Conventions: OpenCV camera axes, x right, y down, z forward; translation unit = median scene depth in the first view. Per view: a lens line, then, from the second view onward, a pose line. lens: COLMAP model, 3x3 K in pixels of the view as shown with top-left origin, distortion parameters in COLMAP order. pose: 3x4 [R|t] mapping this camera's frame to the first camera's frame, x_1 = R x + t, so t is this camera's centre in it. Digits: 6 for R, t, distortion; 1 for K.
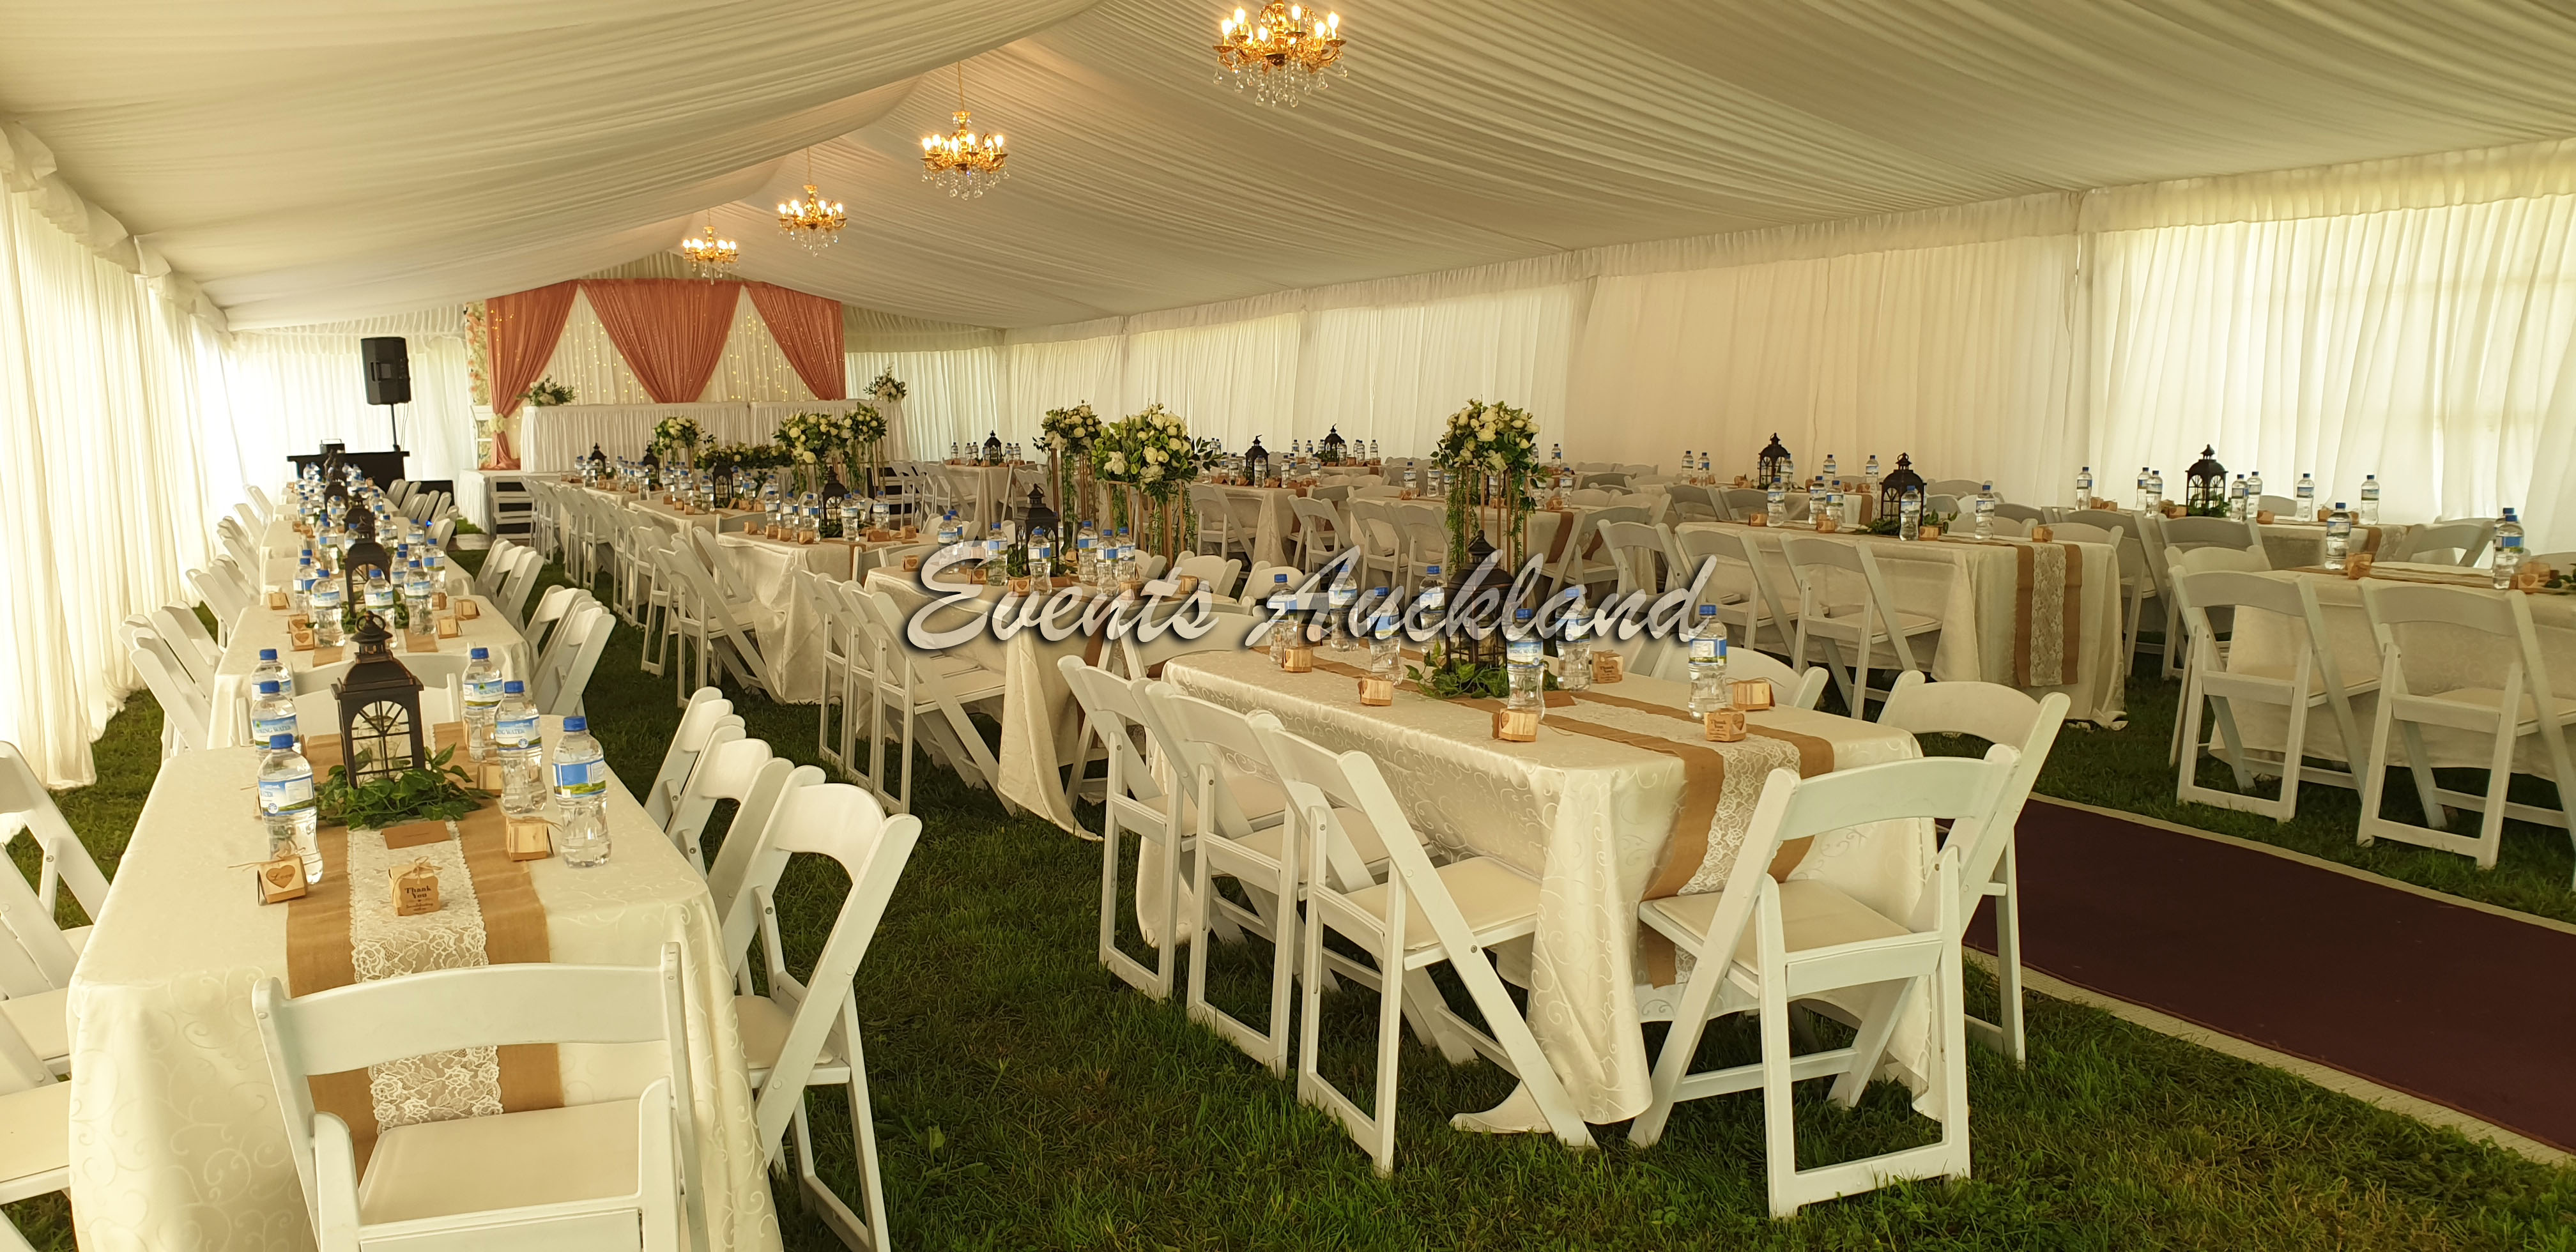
lens RADIAL K [[1858.5, 0, 1310.2], [0, 1858.5, 639.5], [0, 0, 1]] dist [0.158885, -0.434650]
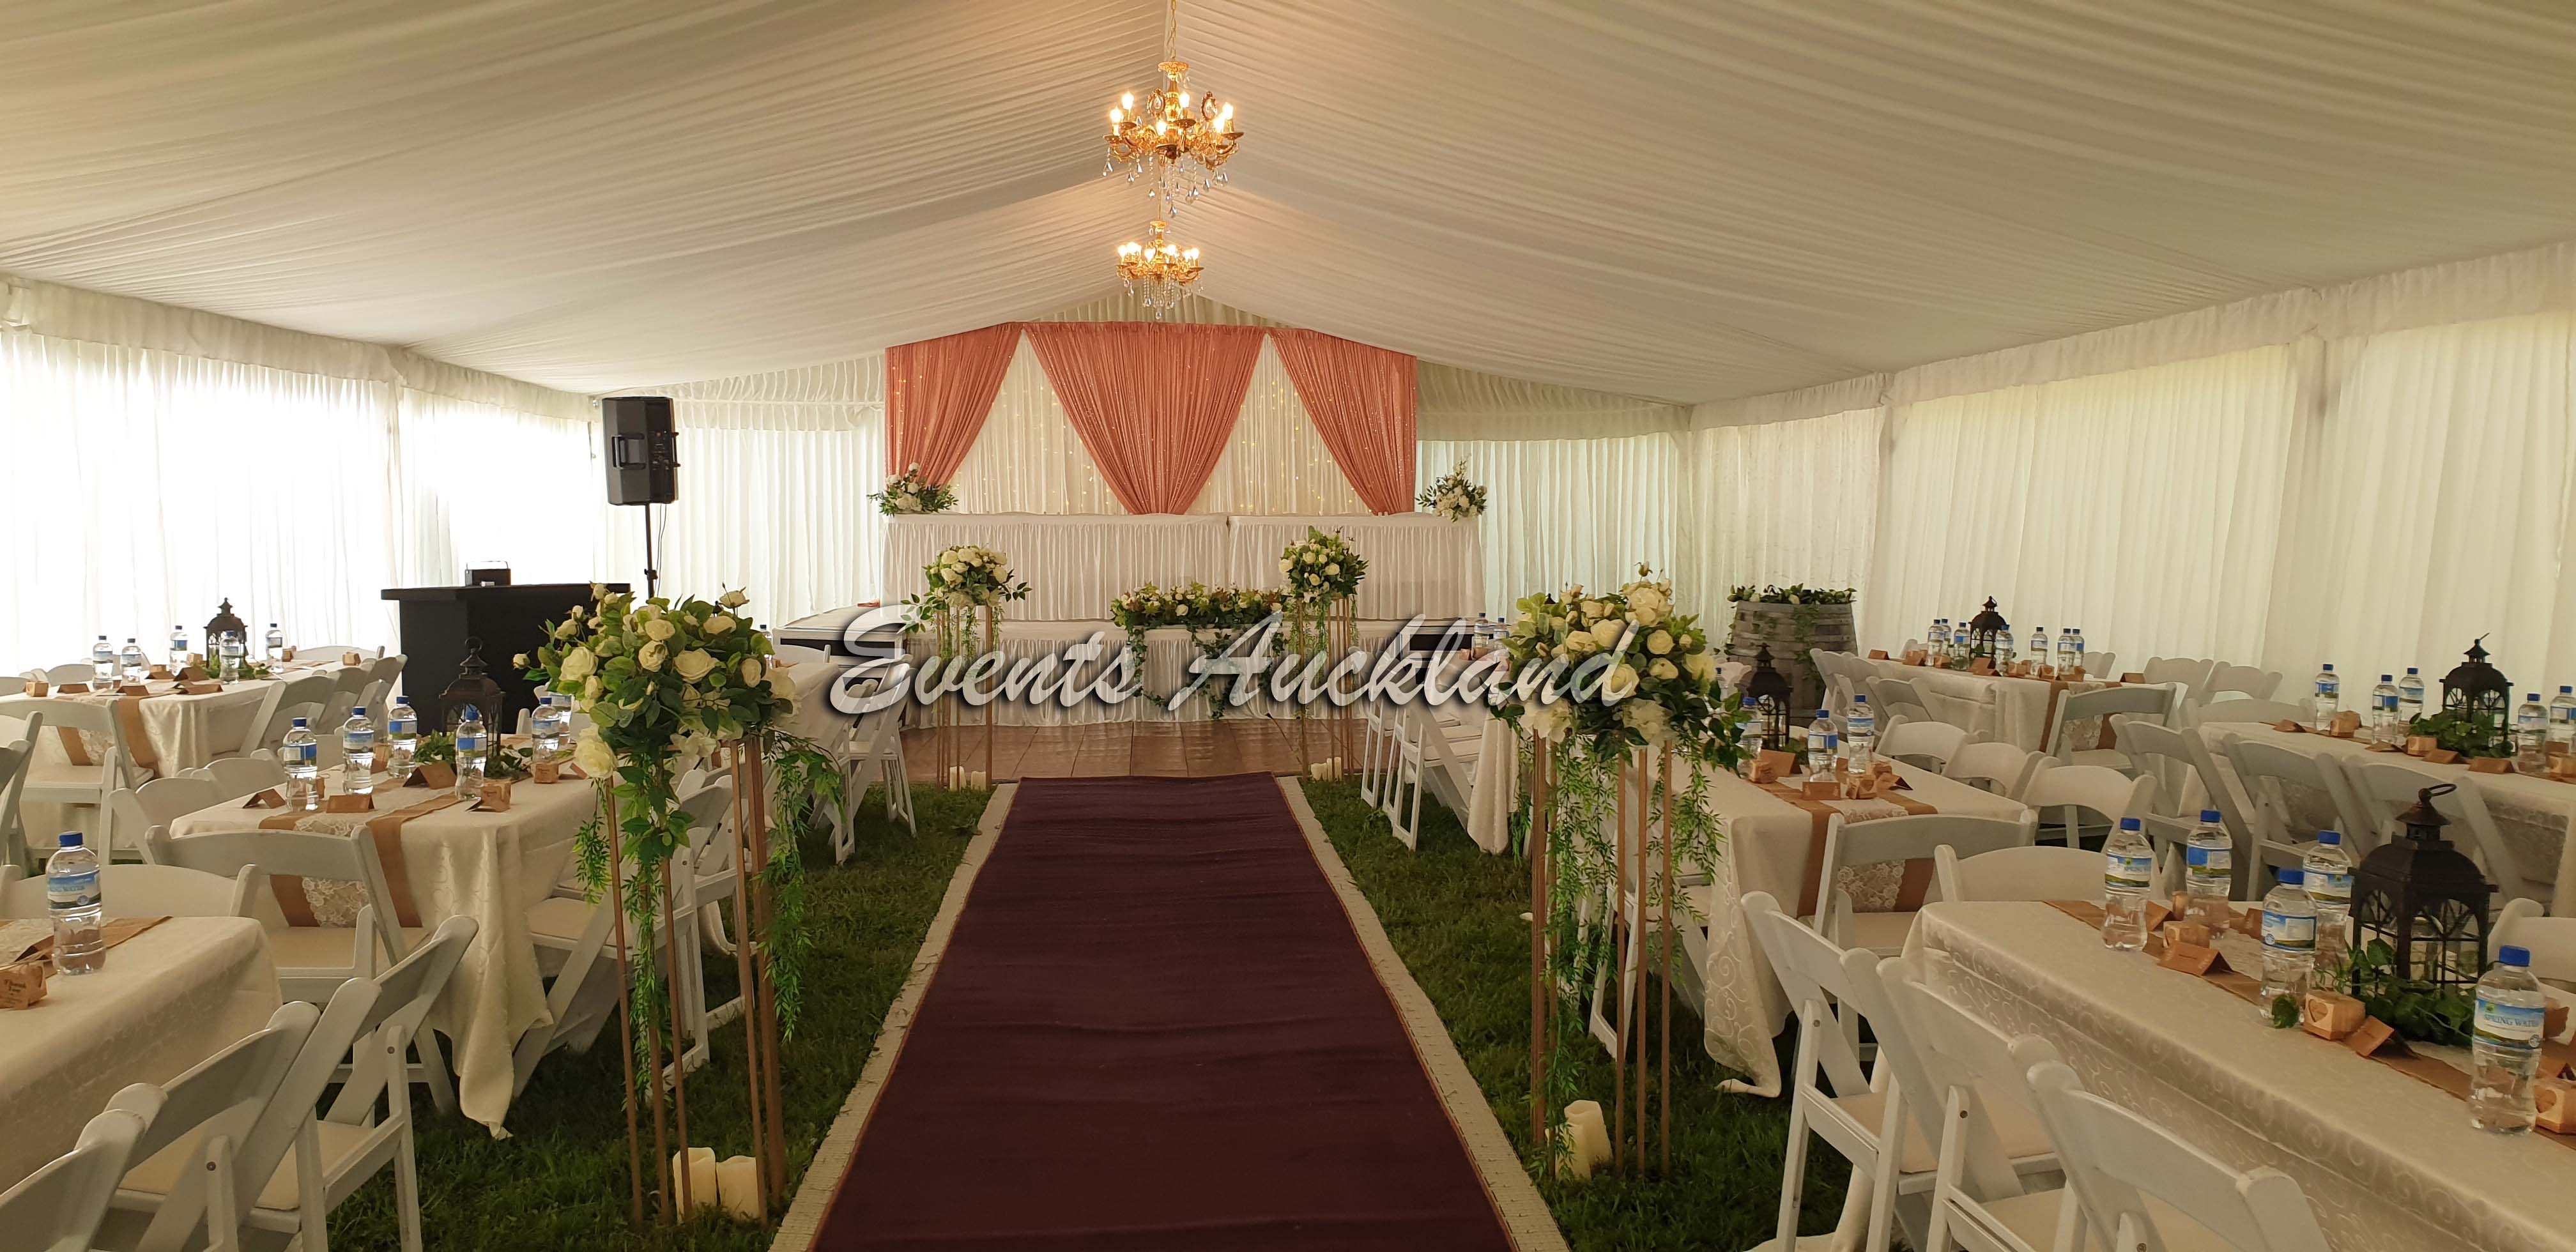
lens RADIAL K [[1858.5, 0, 1310.2], [0, 1858.5, 639.5], [0, 0, 1]] dist [0.158885, -0.434650]
pose [[0.918587, 0.052859, -0.391668, -0.035779], [-0.073989, 0.996494, -0.039043, -0.063091], [0.388231, 0.064844, 0.919278, 0.447148]]
